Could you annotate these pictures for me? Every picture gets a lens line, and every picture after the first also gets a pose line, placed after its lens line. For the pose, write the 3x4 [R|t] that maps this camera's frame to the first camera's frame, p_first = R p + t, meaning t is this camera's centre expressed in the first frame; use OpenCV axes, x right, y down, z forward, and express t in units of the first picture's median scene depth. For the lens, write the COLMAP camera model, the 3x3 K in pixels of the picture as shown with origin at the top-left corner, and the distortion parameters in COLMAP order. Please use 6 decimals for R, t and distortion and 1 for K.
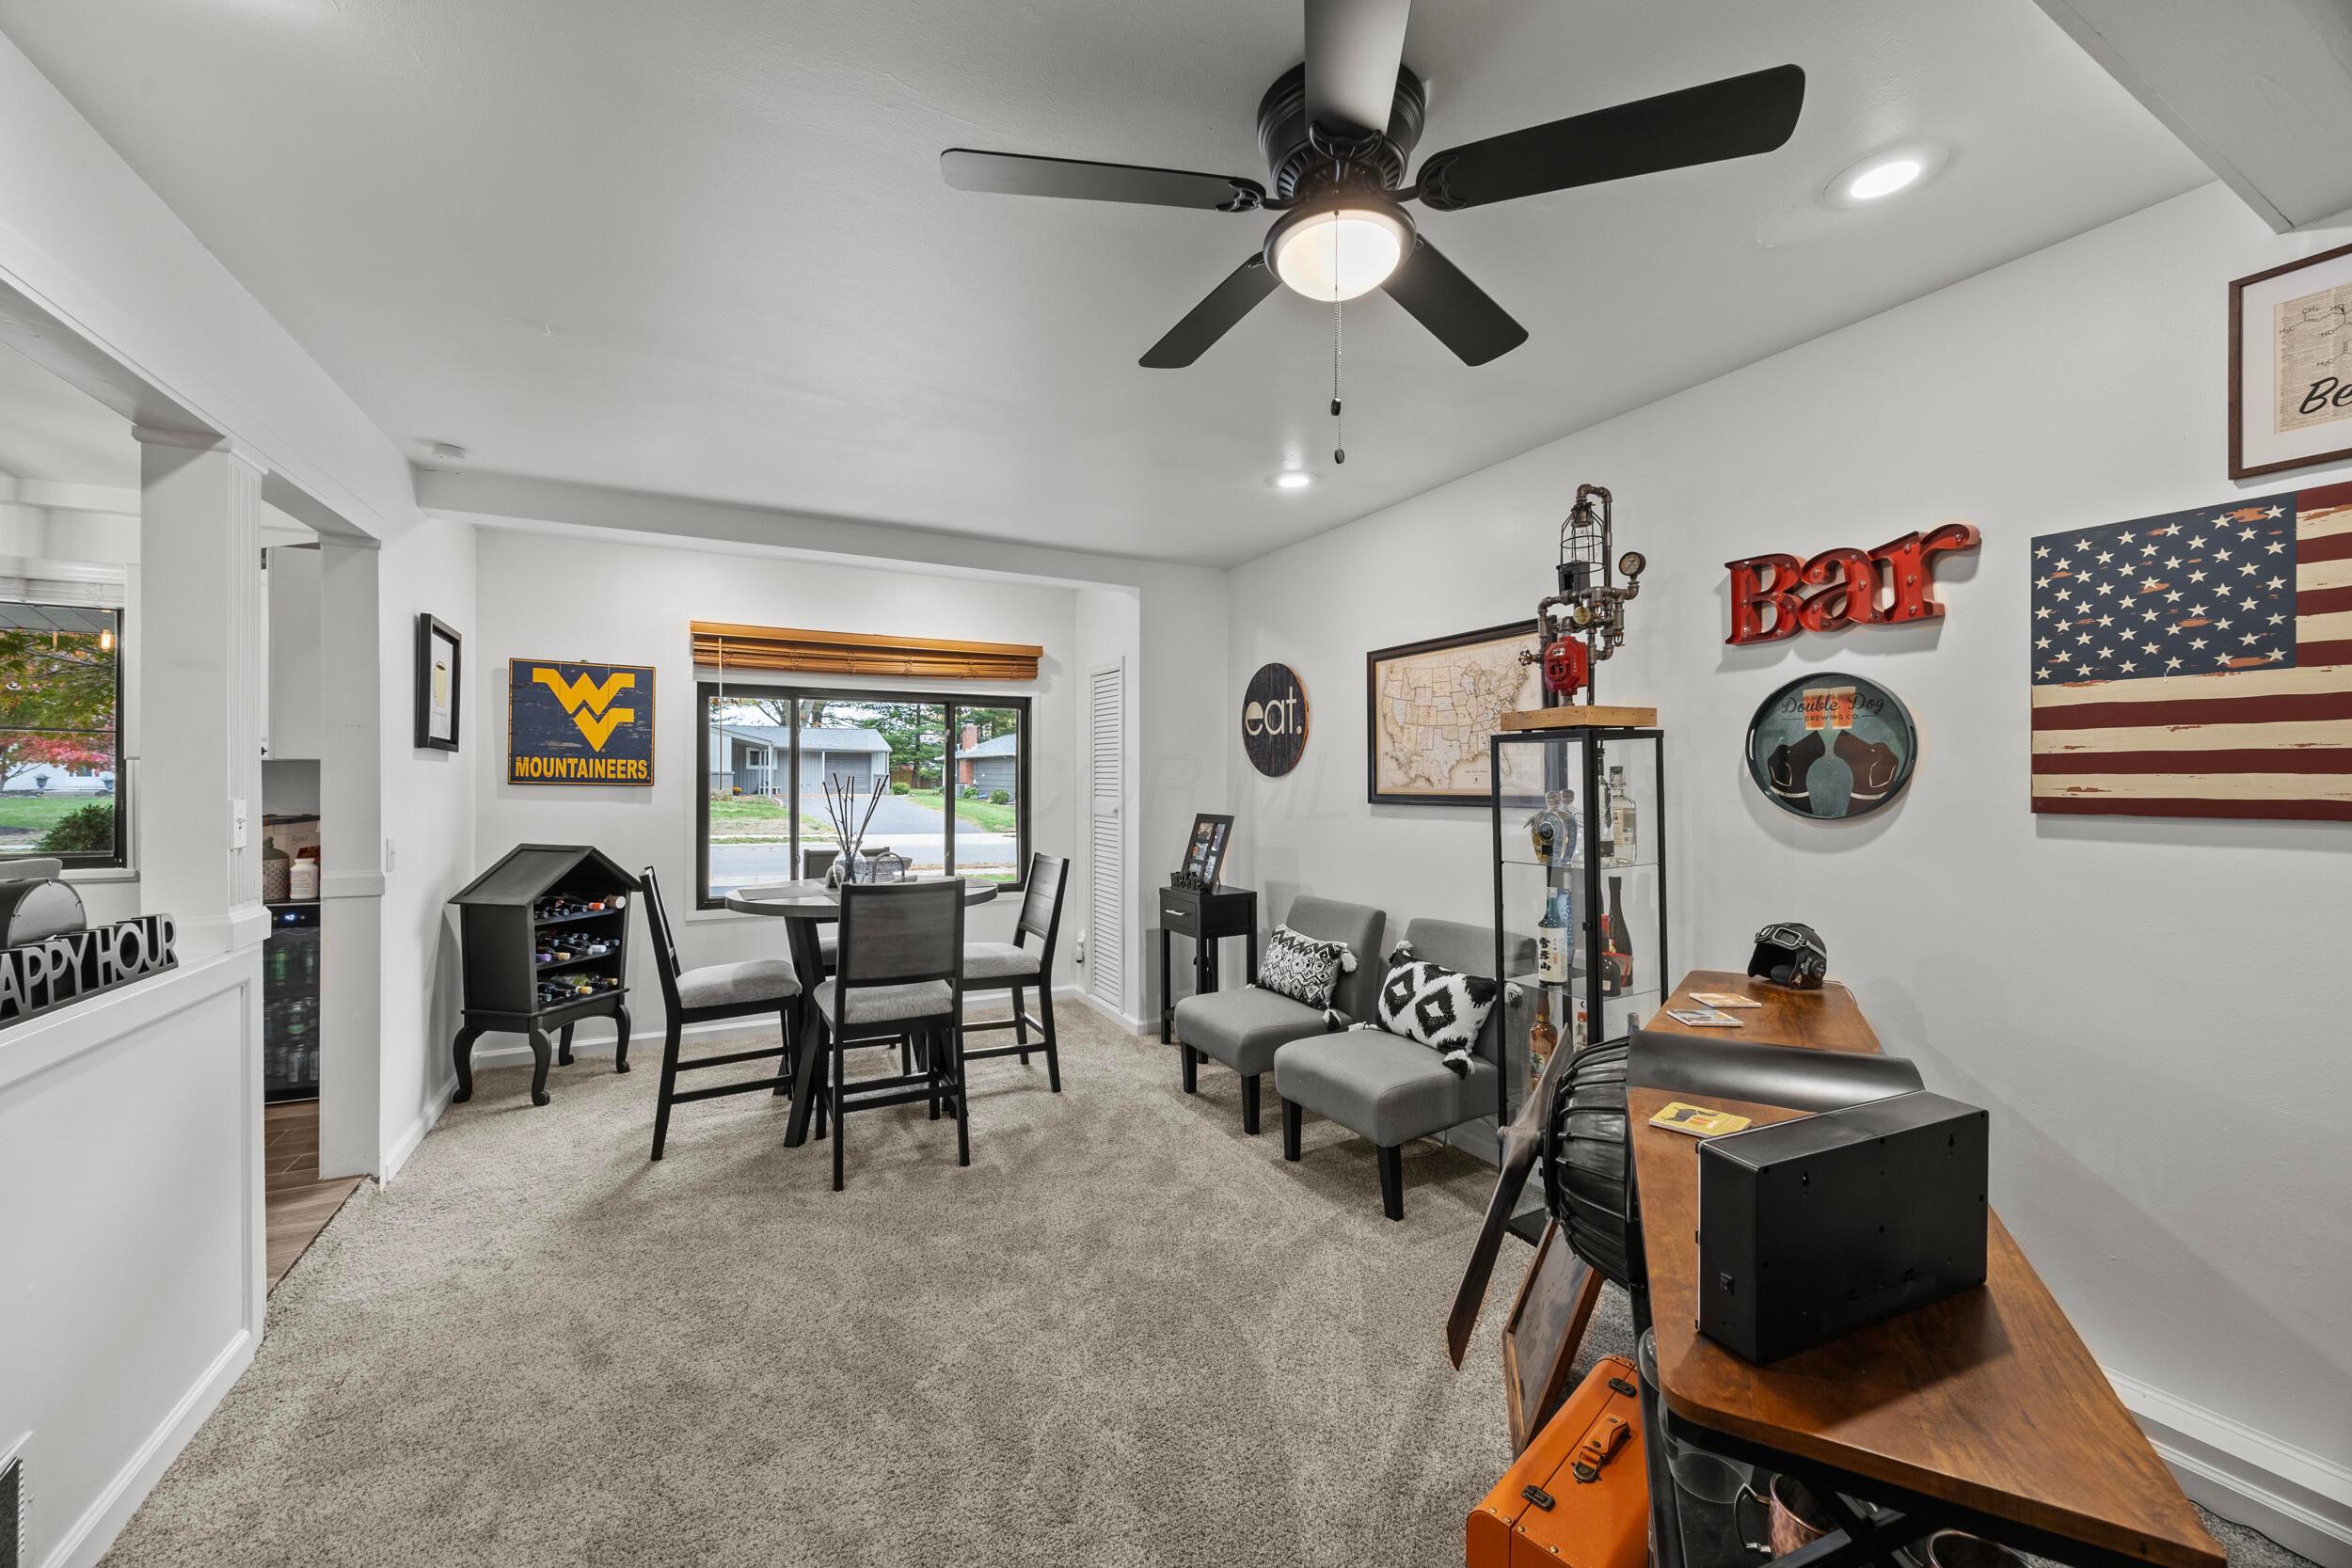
lens RADIAL K [[895.3, 0, 1177.0], [0, 895.3, 788.2], [0, 0, 1]] dist [-0.008719, 0.000079]
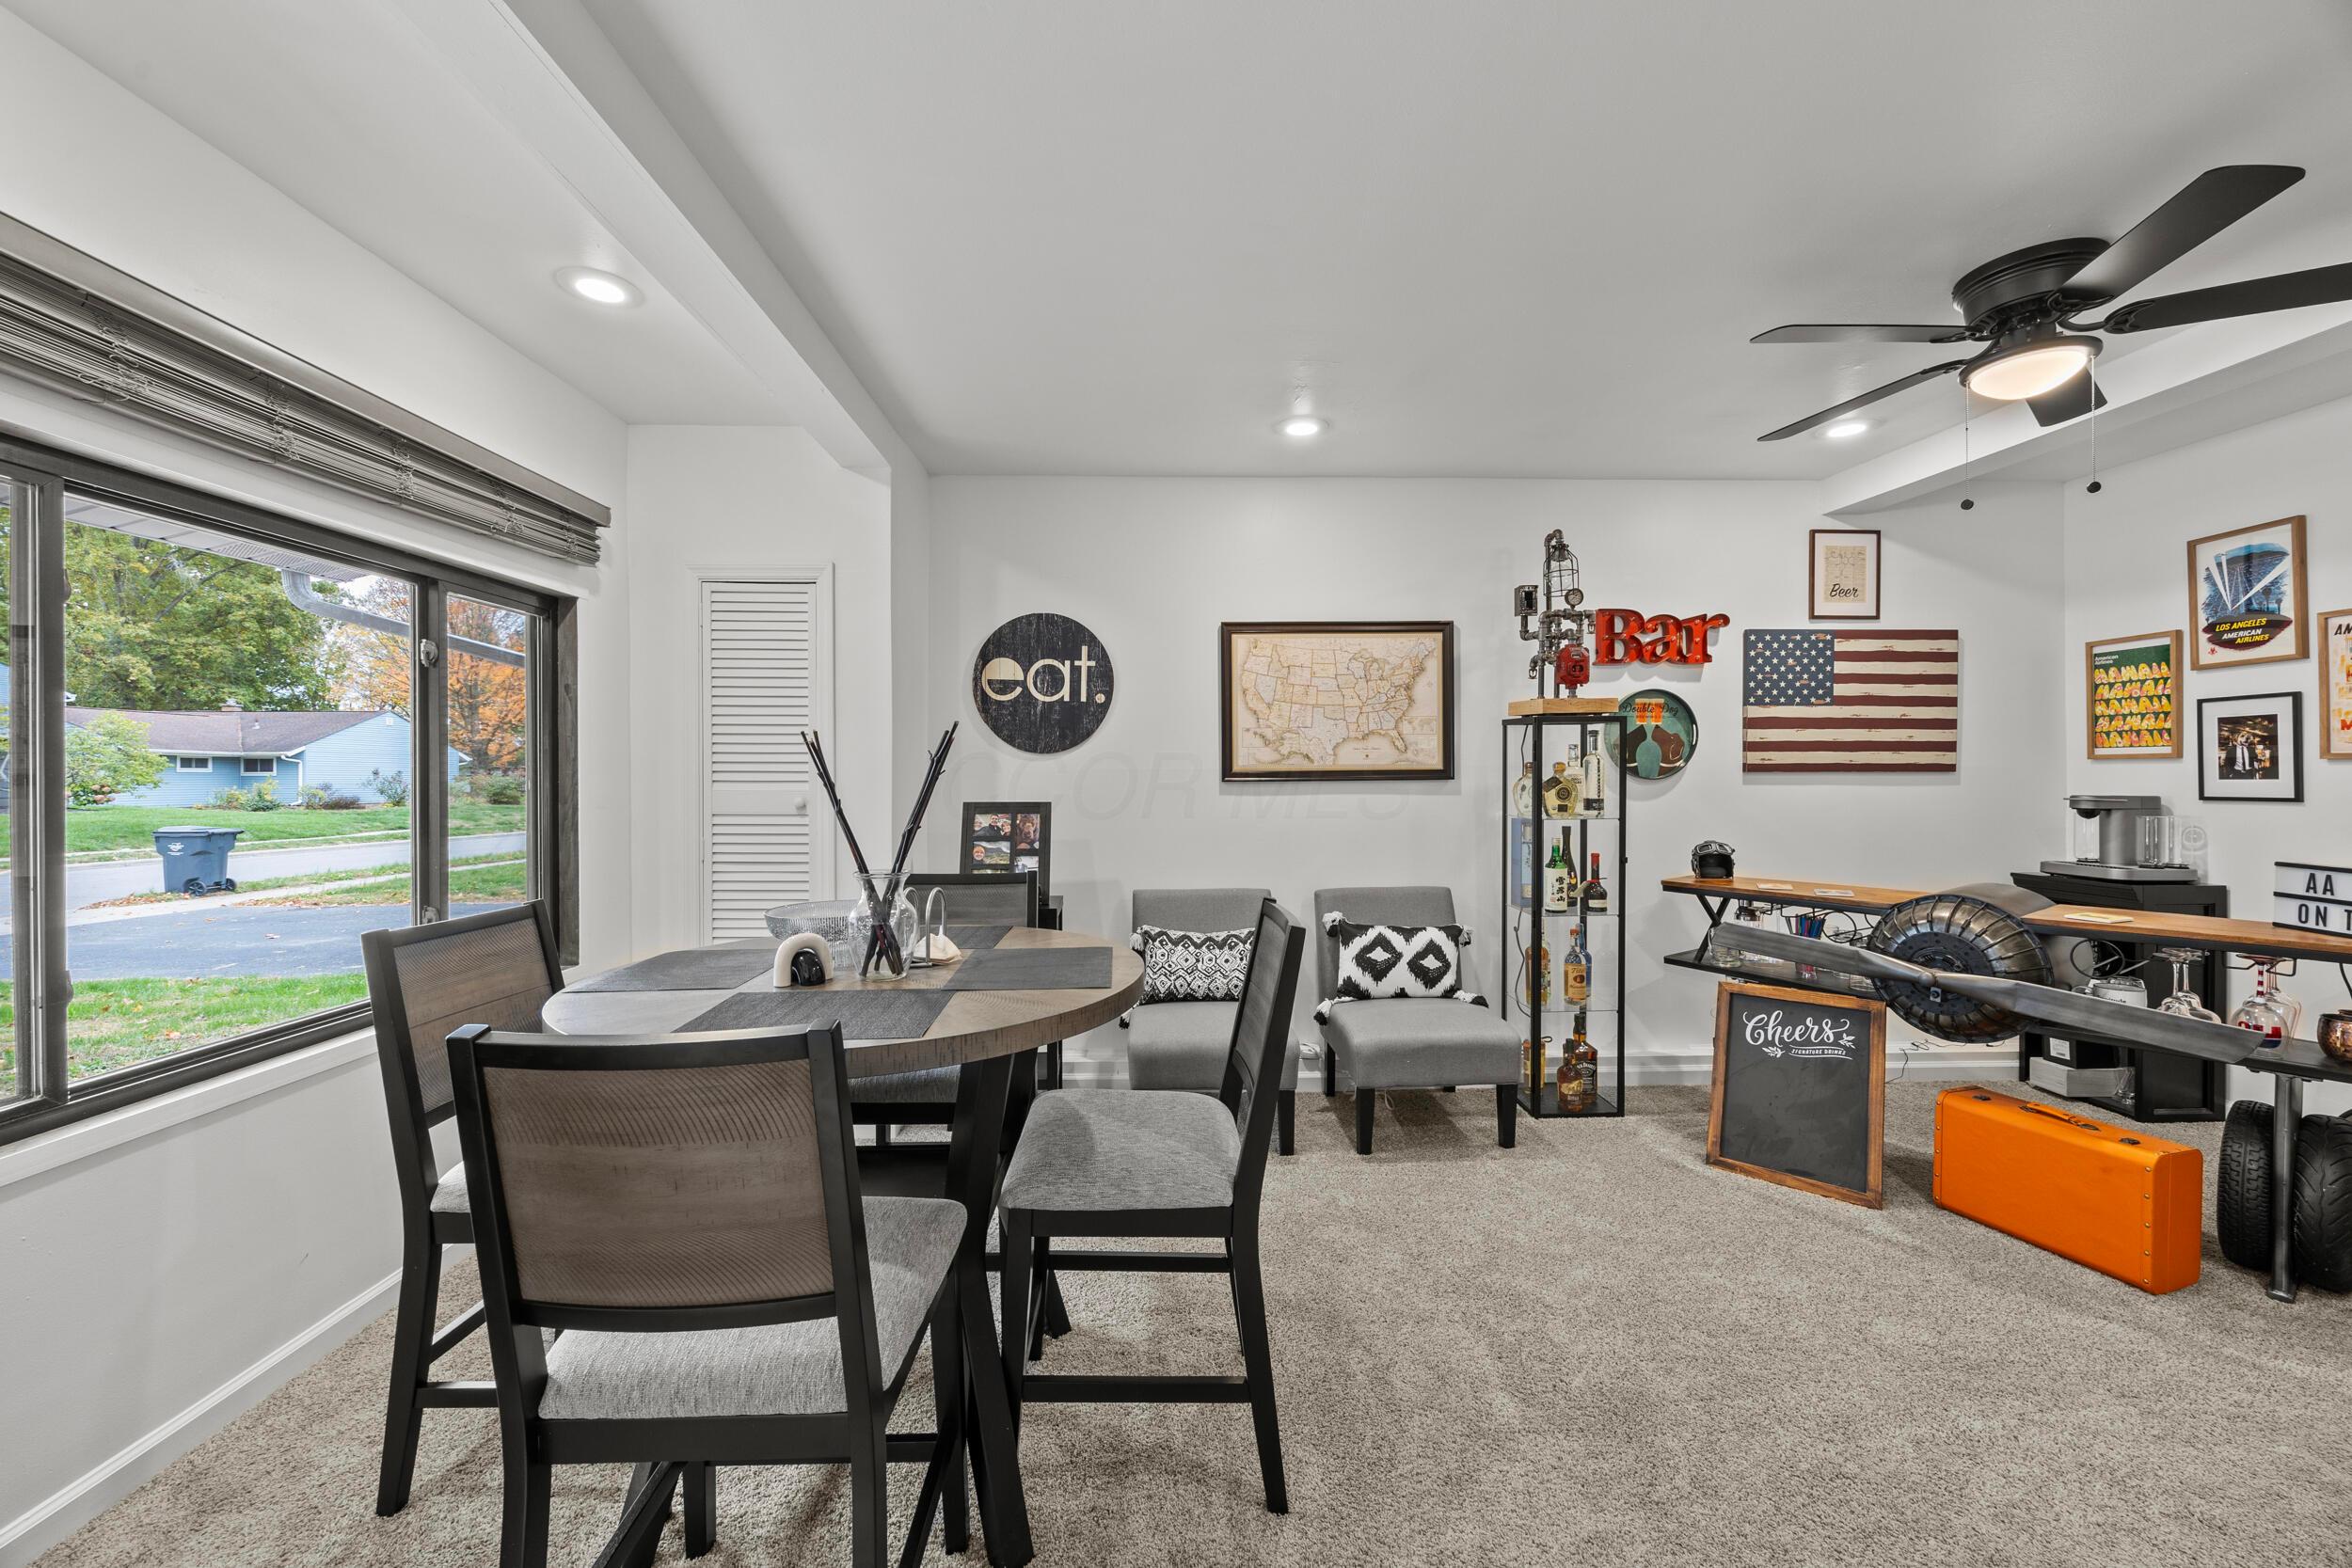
lens RADIAL K [[895.3, 0, 1177.0], [0, 895.3, 788.2], [0, 0, 1]] dist [-0.008719, 0.000079]
pose [[0.443895, -0.015481, 0.895945, -0.800814], [0.013025, 0.999857, 0.010823, 0.015973], [-0.895984, 0.006865, 0.444033, 0.755056]]
